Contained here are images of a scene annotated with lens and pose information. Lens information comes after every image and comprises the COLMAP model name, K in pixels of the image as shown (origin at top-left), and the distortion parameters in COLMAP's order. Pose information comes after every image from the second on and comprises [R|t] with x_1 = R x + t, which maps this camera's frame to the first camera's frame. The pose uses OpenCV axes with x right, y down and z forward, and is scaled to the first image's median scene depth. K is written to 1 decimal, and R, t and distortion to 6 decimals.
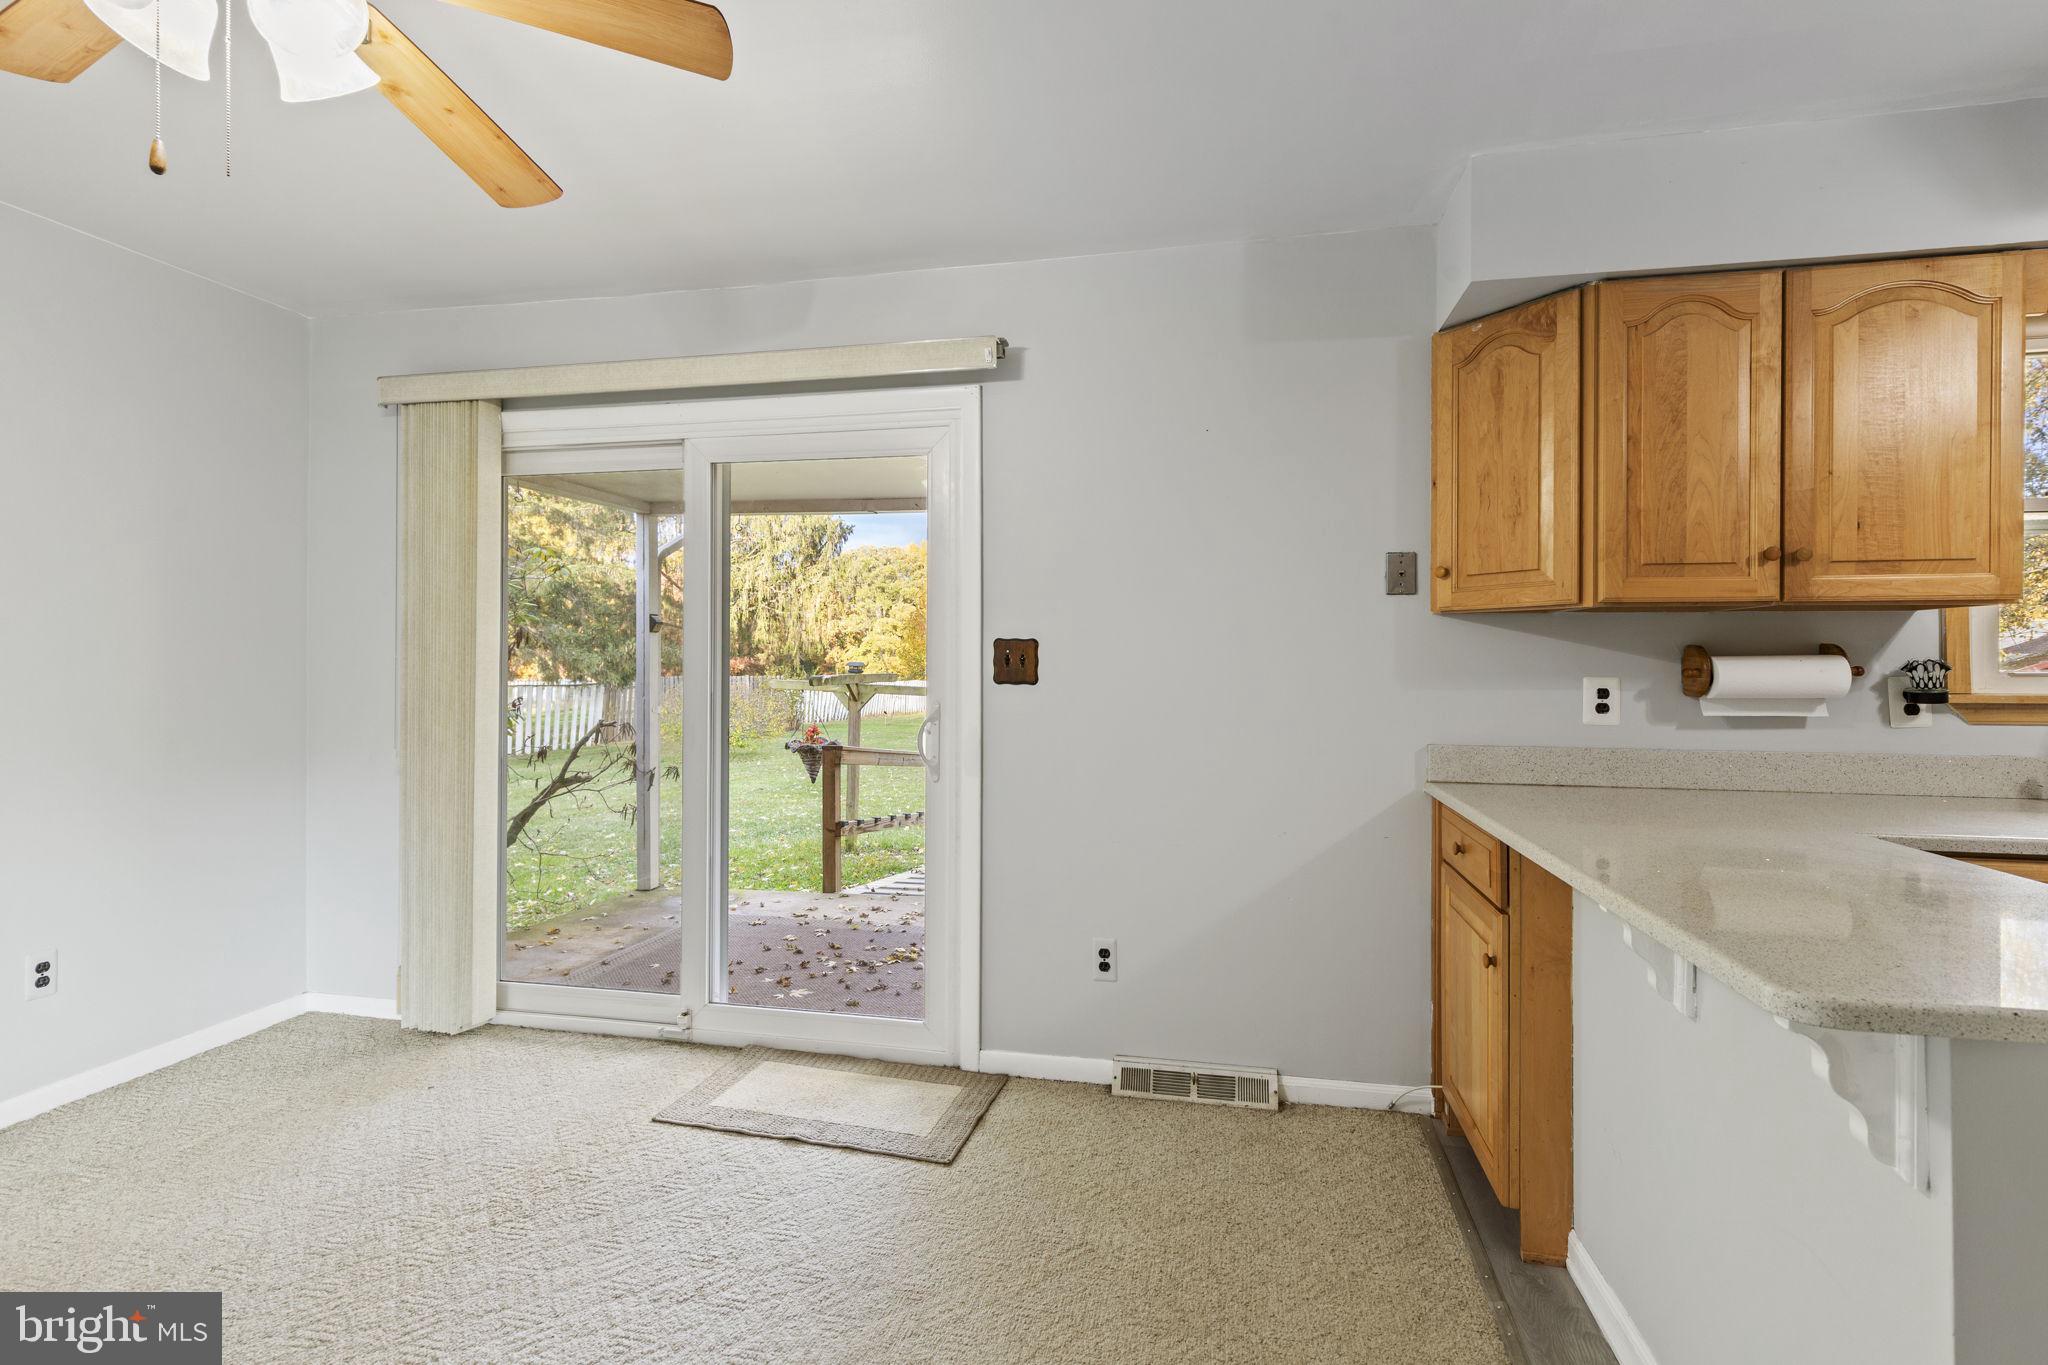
lens RADIAL K [[946.7, 0, 1027.4], [0, 946.7, 659.3], [0, 0, 1]] dist [0.003997, 0.000114]
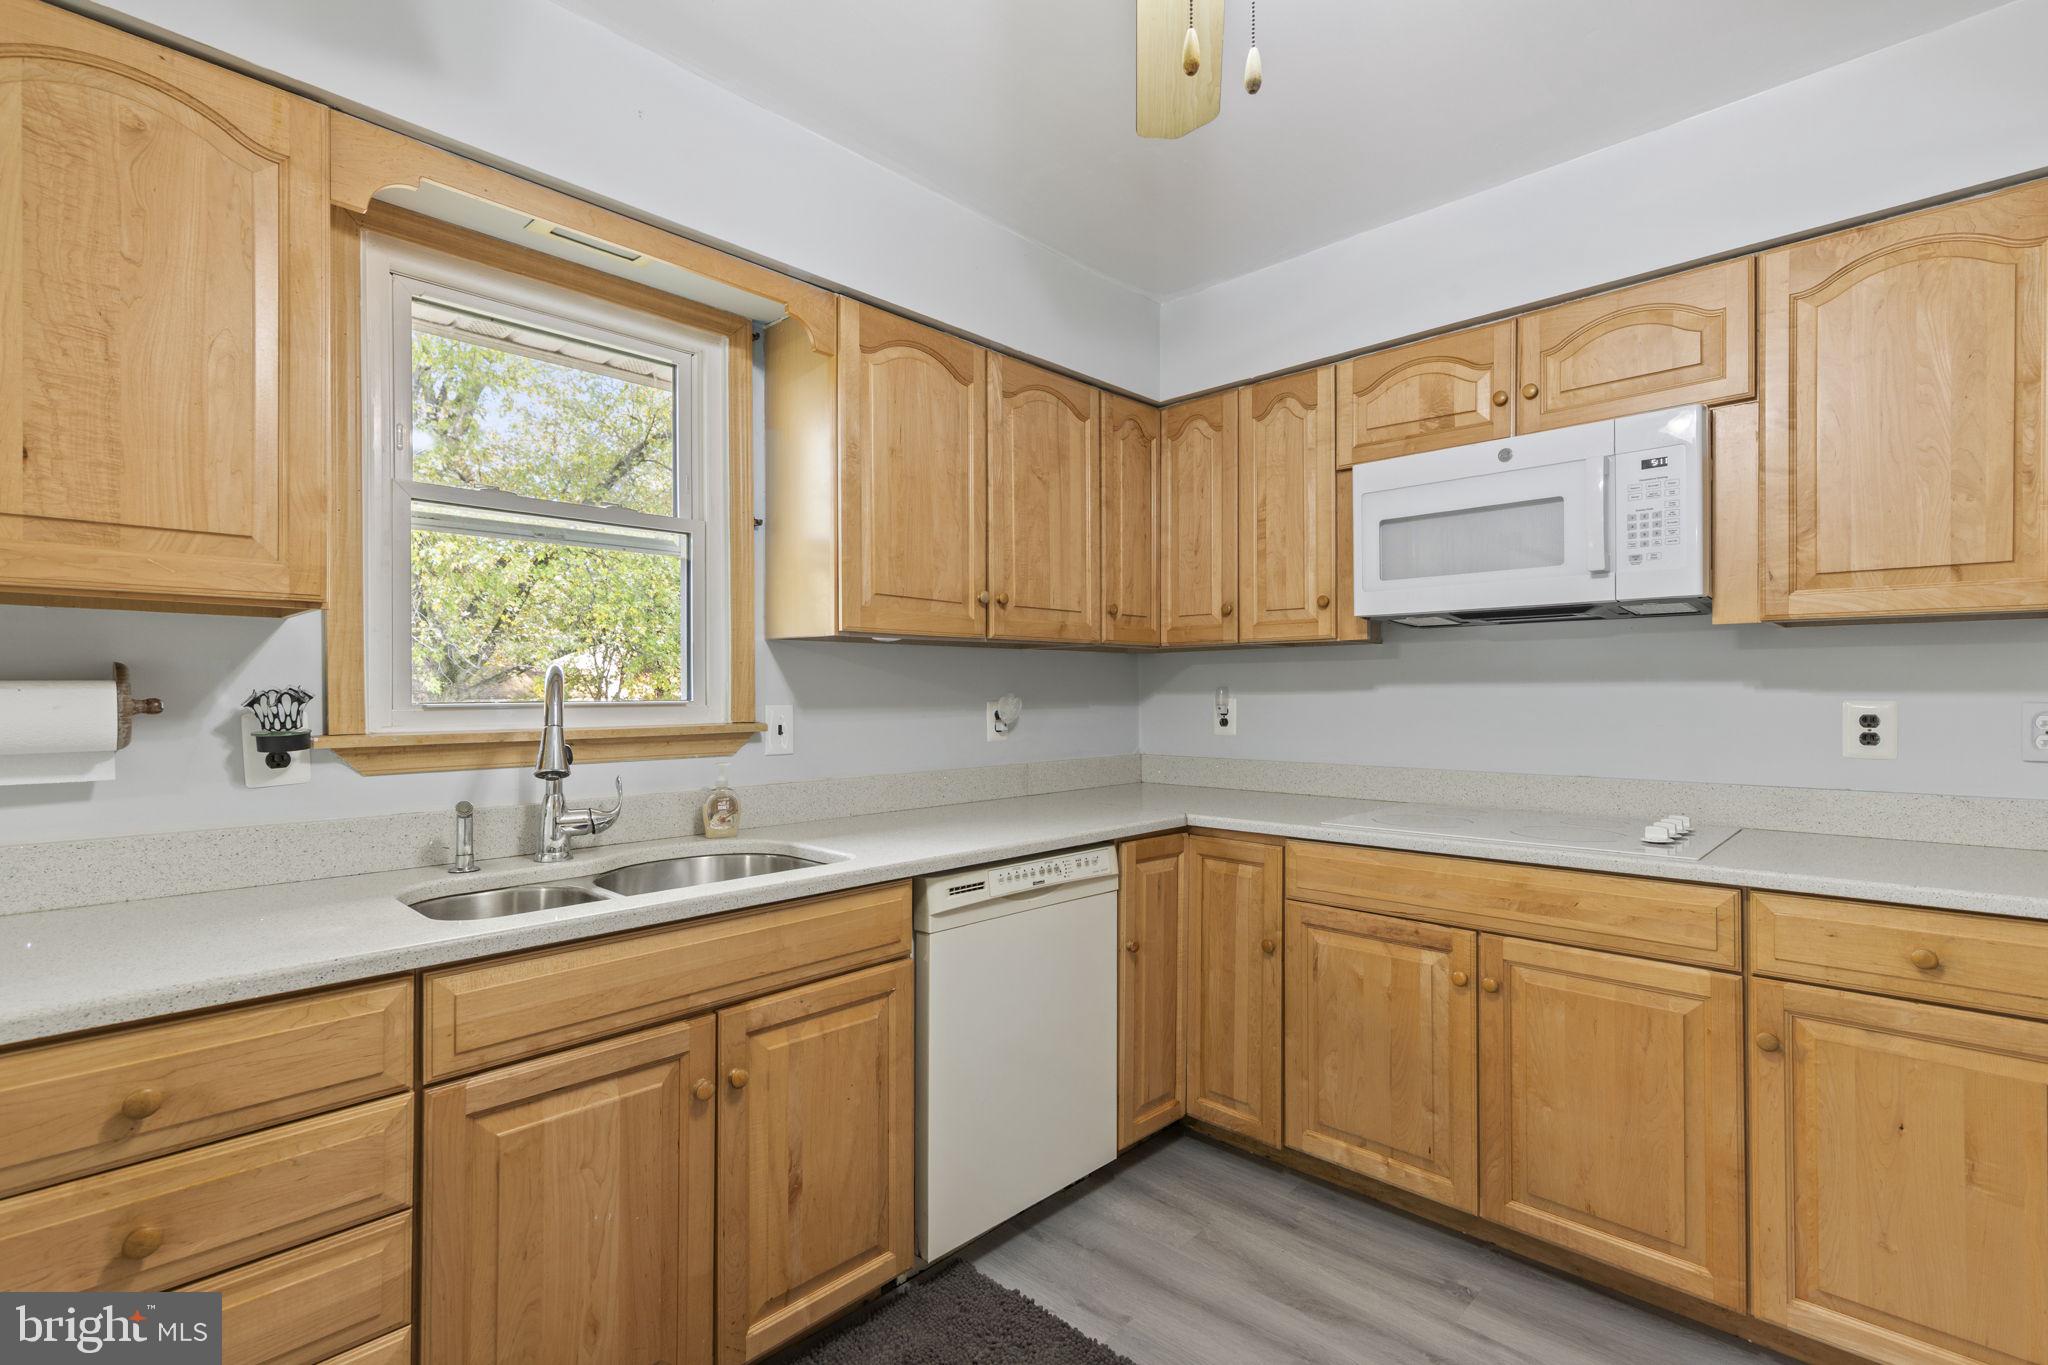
lens RADIAL K [[935.7, 0, 1032.6], [0, 935.7, 690.1], [0, 0, 1]] dist [0.007444, -0.000327]
pose [[0.532805, -0.002095, 0.846236, 0.600953], [-0.000843, 0.999995, 0.003006, -0.000668], [-0.846238, -0.002315, 0.532800, 0.154625]]
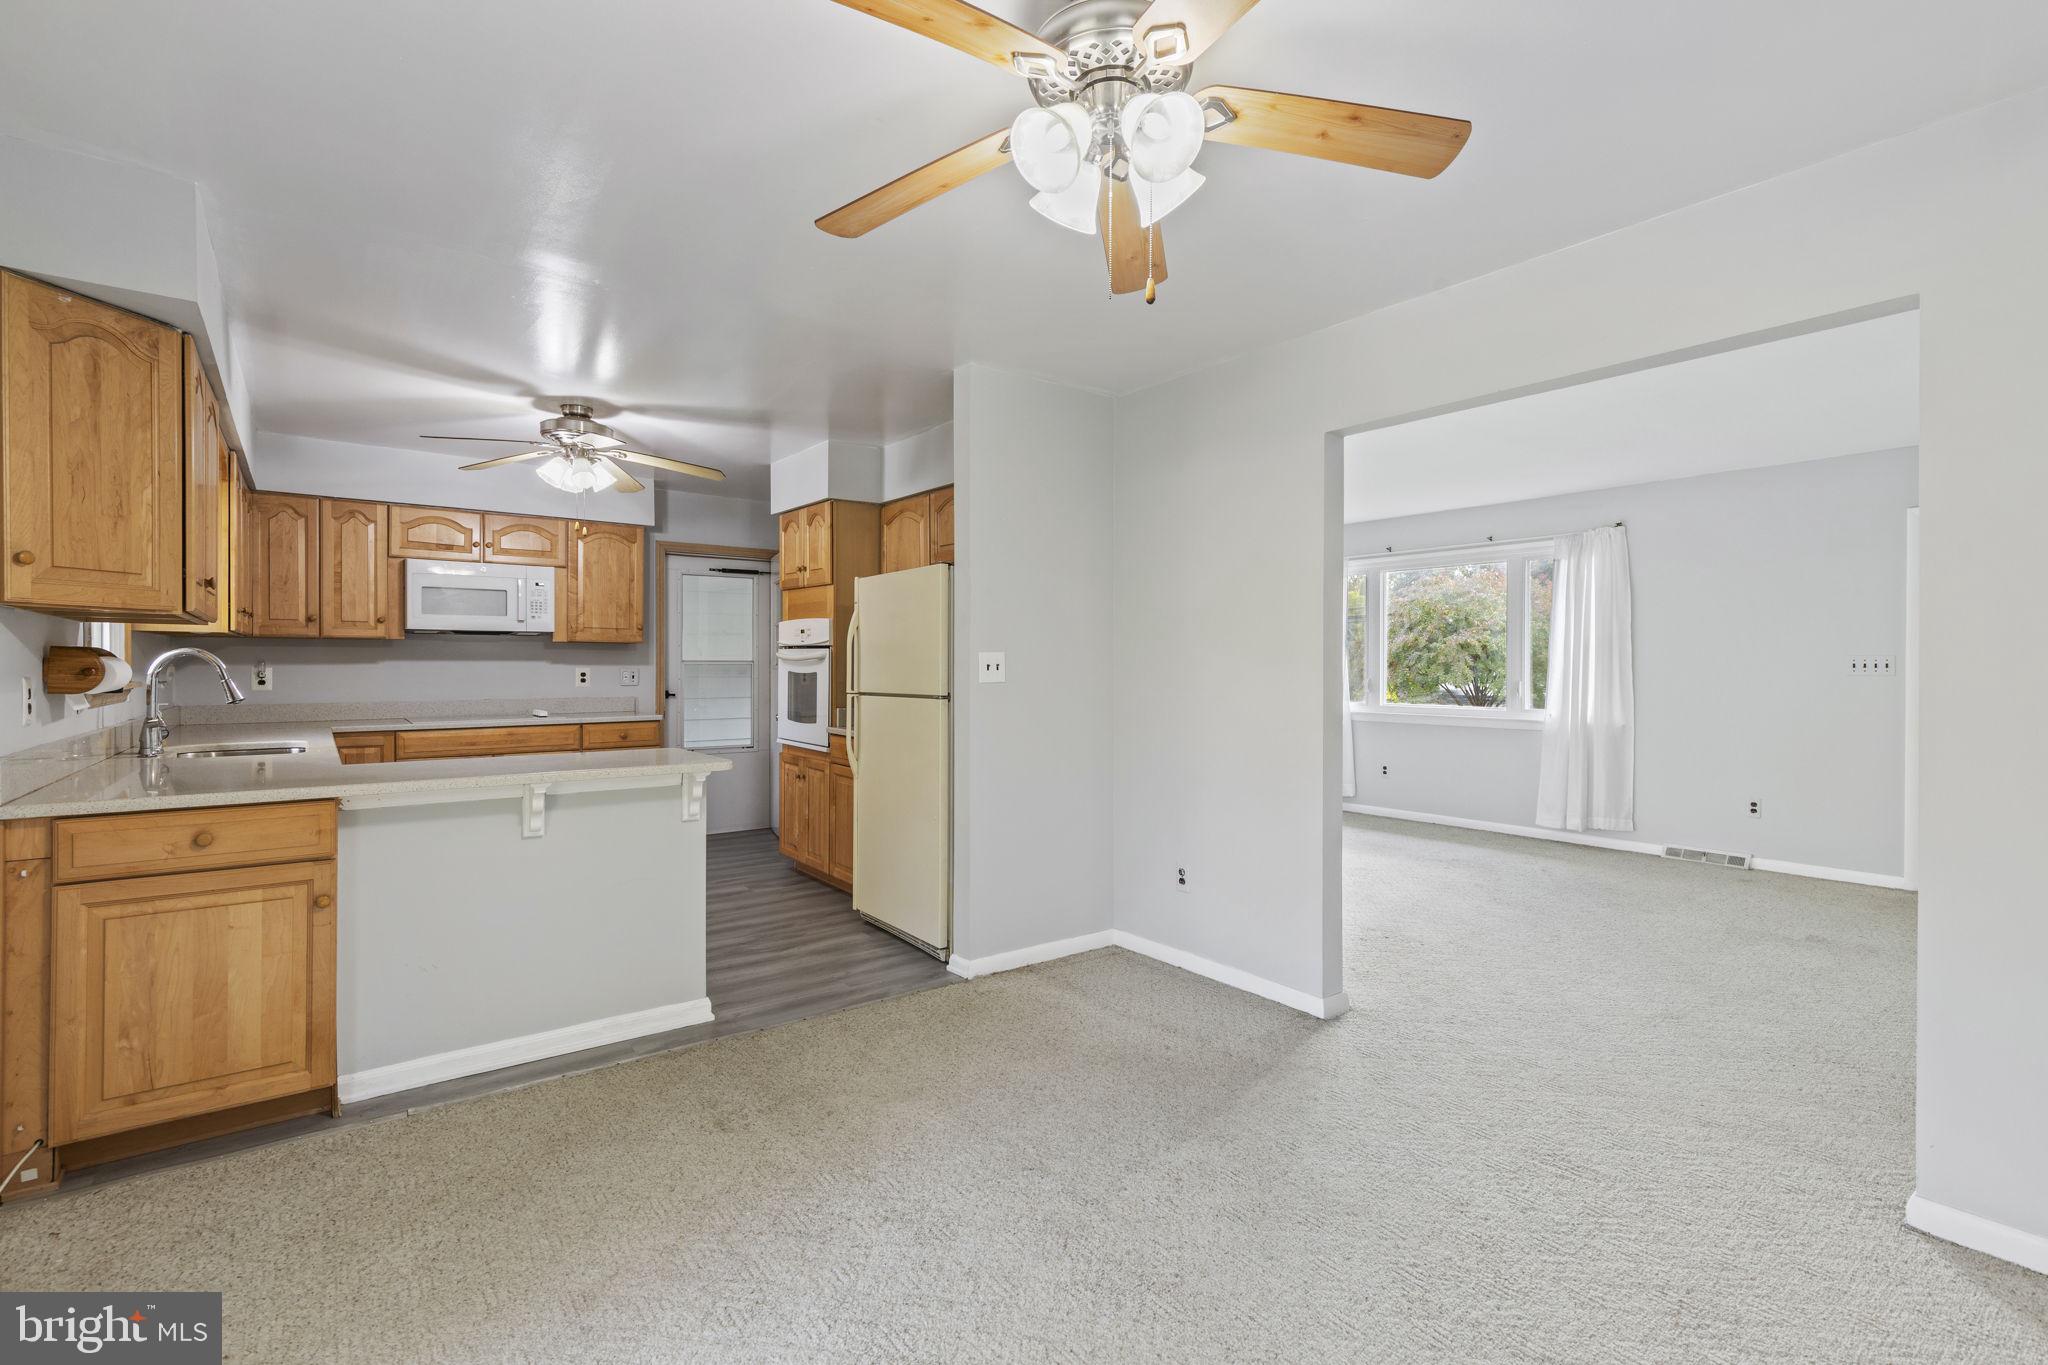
lens RADIAL K [[931.0, 0, 1039.1], [0, 931.0, 669.8], [0, 0, 1]] dist [0.002394, -0.000025]
pose [[-0.759029, -0.007445, 0.651014, -0.820775], [-0.007717, 0.999967, 0.002439, 0.000518], [-0.651011, -0.003173, -0.759062, 1.050770]]
